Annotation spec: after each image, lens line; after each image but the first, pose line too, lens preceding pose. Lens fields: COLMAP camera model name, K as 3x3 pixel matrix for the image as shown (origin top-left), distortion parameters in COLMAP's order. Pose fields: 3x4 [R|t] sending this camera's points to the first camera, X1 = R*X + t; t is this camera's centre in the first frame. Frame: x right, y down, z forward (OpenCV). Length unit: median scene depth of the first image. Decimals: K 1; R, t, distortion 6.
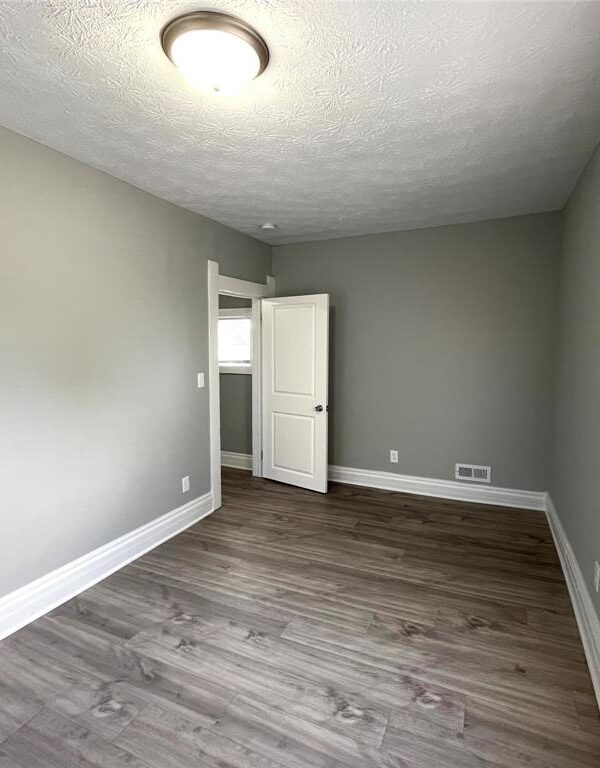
lens RADIAL K [[415.4, 0, 297.4], [0, 415.4, 388.9], [0, 0, 1]] dist [-0.005540, 0.002617]
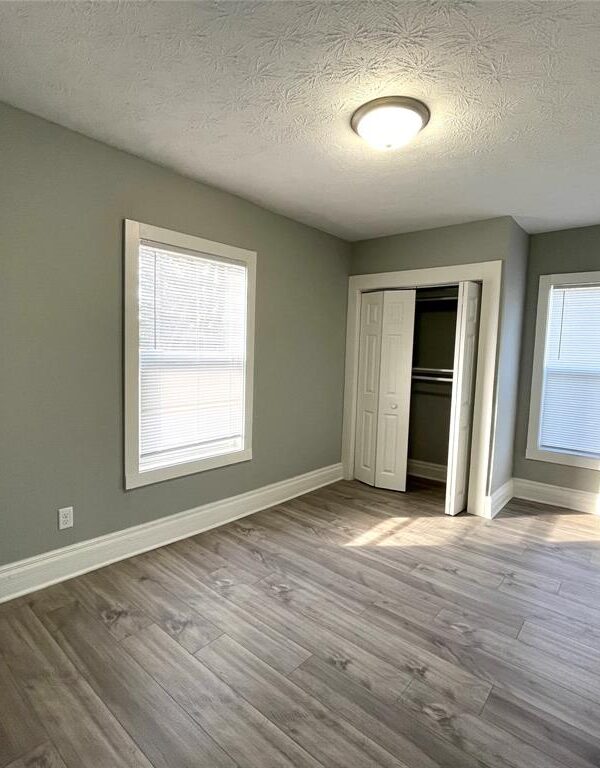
lens RADIAL K [[415.4, 0, 295.9], [0, 415.4, 385.6], [0, 0, 1]] dist [-0.005540, 0.002617]
pose [[-0.961454, -0.053549, 0.269701, -0.218235], [-0.001131, 0.981615, 0.190869, -0.152837], [-0.274963, 0.183207, -0.943838, 1.743872]]
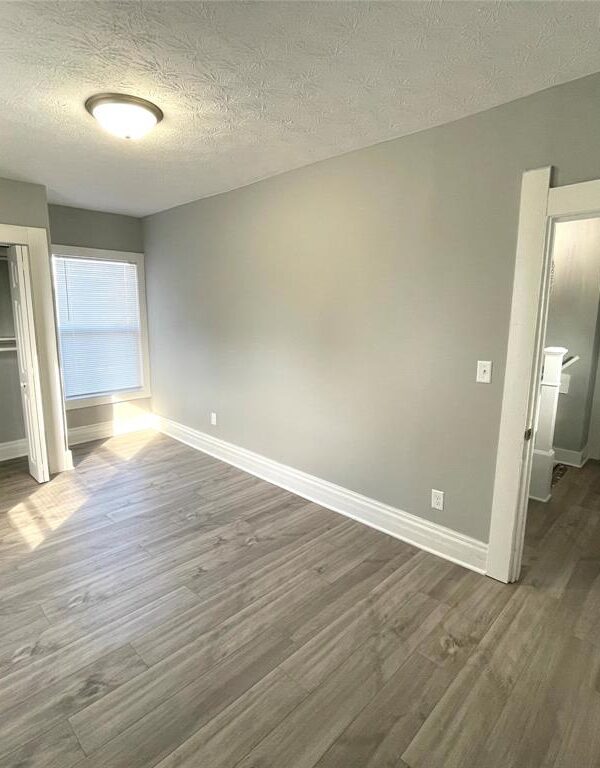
lens RADIAL K [[415.4, 0, 306.5], [0, 415.4, 385.6], [0, 0, 1]] dist [-0.005540, 0.002617]
pose [[-0.321349, 0.164385, -0.932584, 0.777338], [-0.110904, 0.971507, 0.209461, -0.174722], [0.940444, 0.170737, -0.293962, 1.517969]]
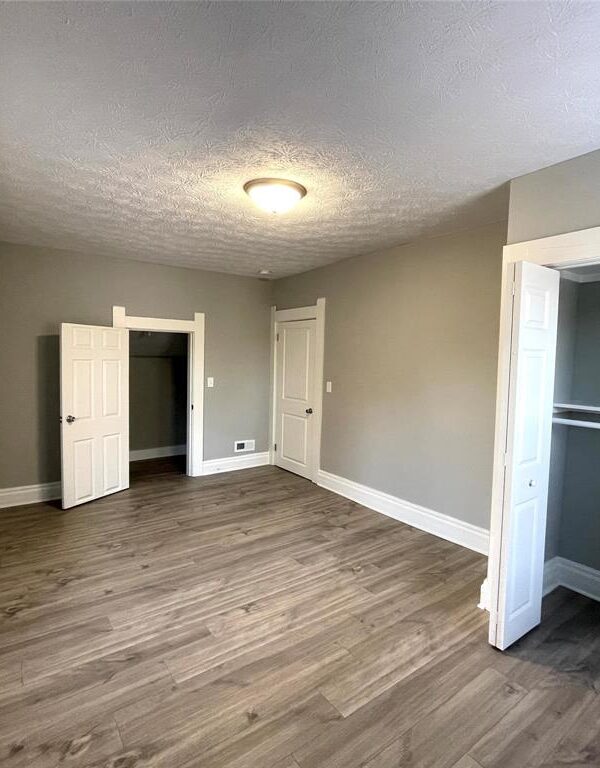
lens RADIAL K [[415.4, 0, 301.9], [0, 415.4, 379.2], [0, 0, 1]] dist [-0.005540, 0.002617]
pose [[0.506072, -0.036298, 0.861727, -1.010558], [0.081749, 0.996635, -0.006029, -0.033857], [-0.858608, 0.073497, 0.507337, 0.222845]]
